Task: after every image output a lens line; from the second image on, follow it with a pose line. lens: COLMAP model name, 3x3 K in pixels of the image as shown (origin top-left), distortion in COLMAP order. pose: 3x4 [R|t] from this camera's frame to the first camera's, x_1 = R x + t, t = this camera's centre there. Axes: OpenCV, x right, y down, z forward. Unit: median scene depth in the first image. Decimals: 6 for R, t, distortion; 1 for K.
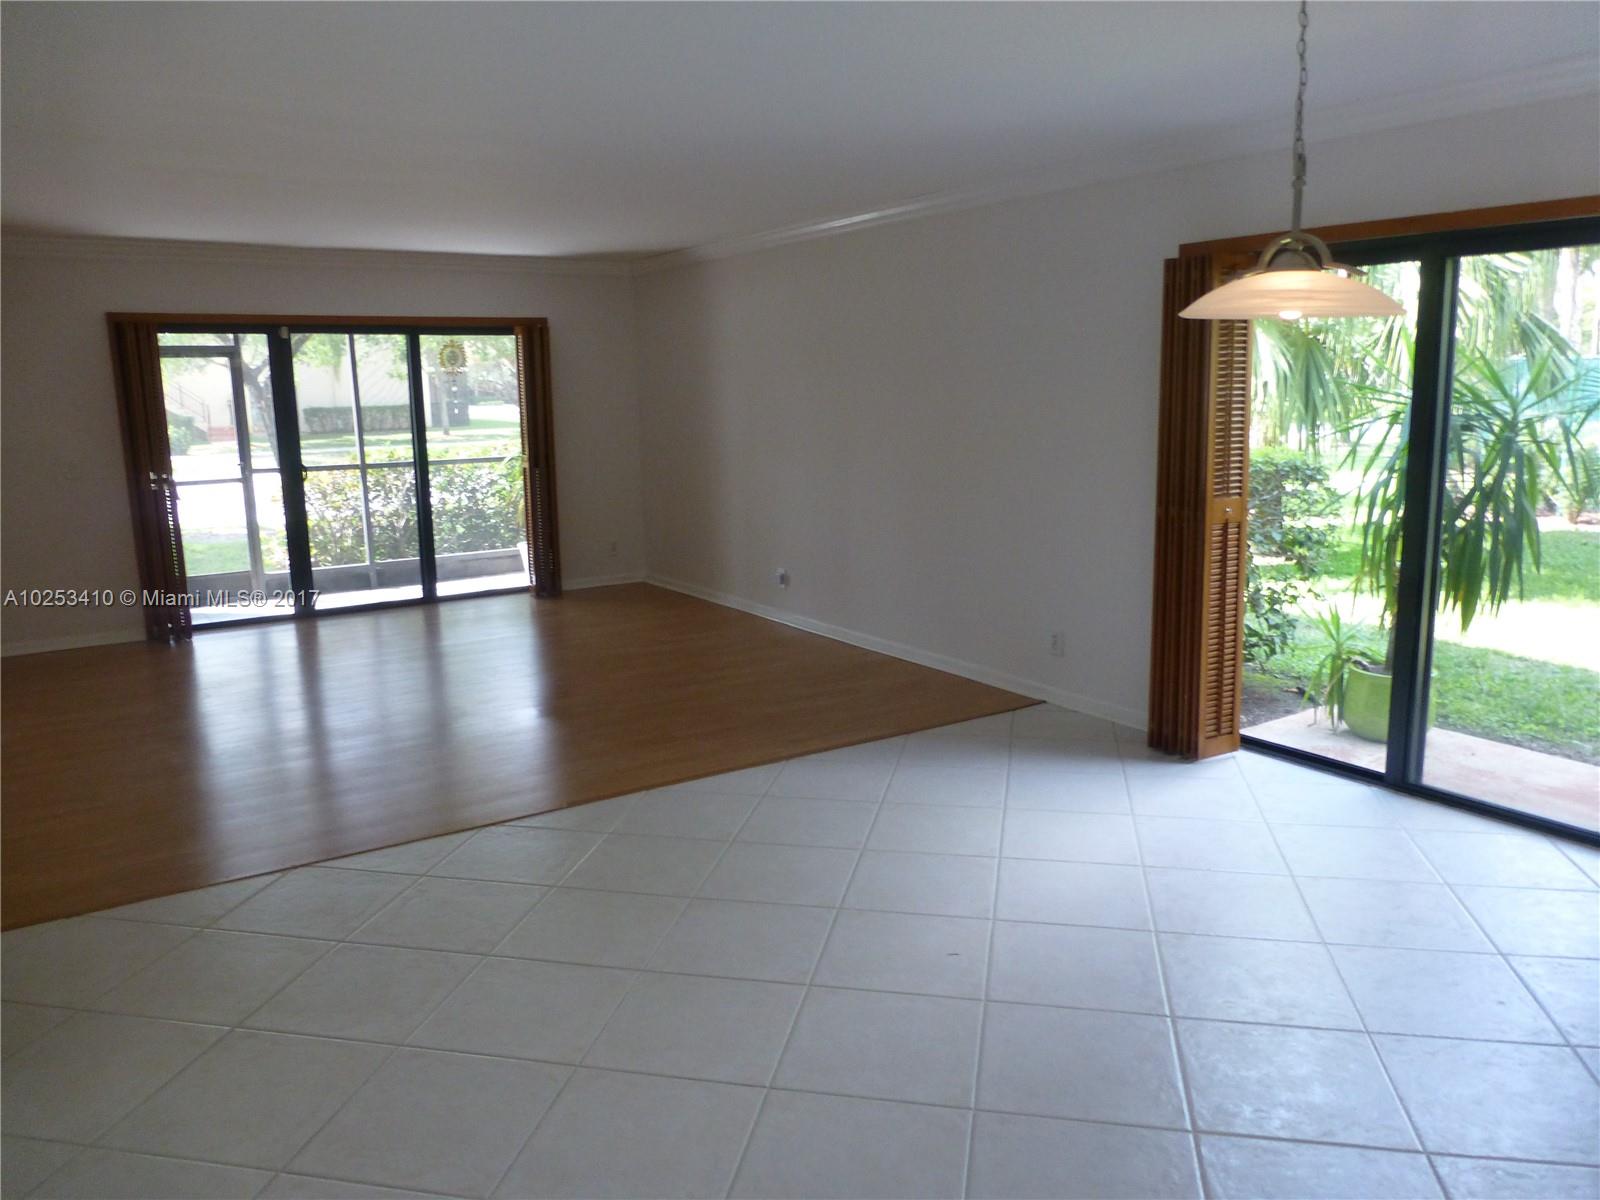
lens RADIAL K [[1140.0, 0, 800.0], [0, 1140.0, 600.0], [0, 0, 1]] dist [-0.026477, 0.006997]
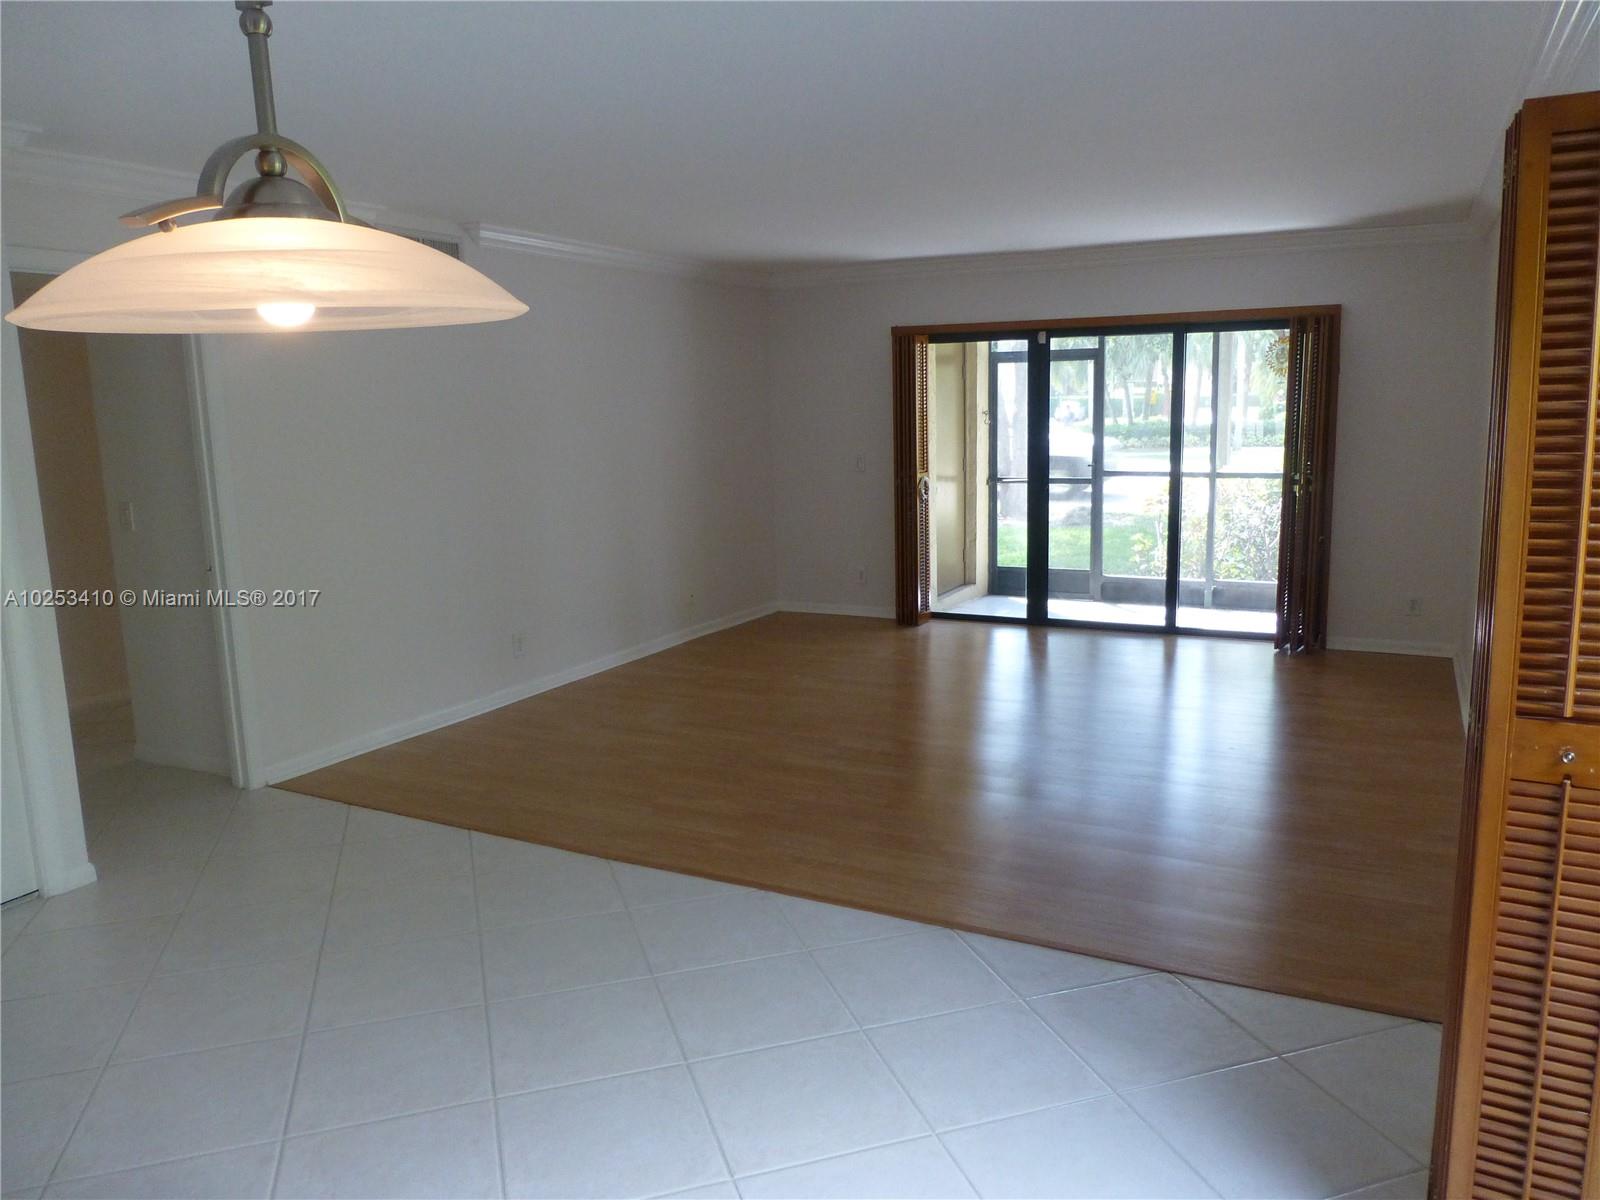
lens RADIAL K [[1140.0, 0, 800.0], [0, 1140.0, 600.0], [0, 0, 1]] dist [-0.026477, 0.006997]
pose [[0.508601, 0.156514, -0.846658, 0.292507], [-0.147762, 0.984617, 0.093254, -0.066403], [0.848229, 0.077674, 0.523903, 0.294859]]
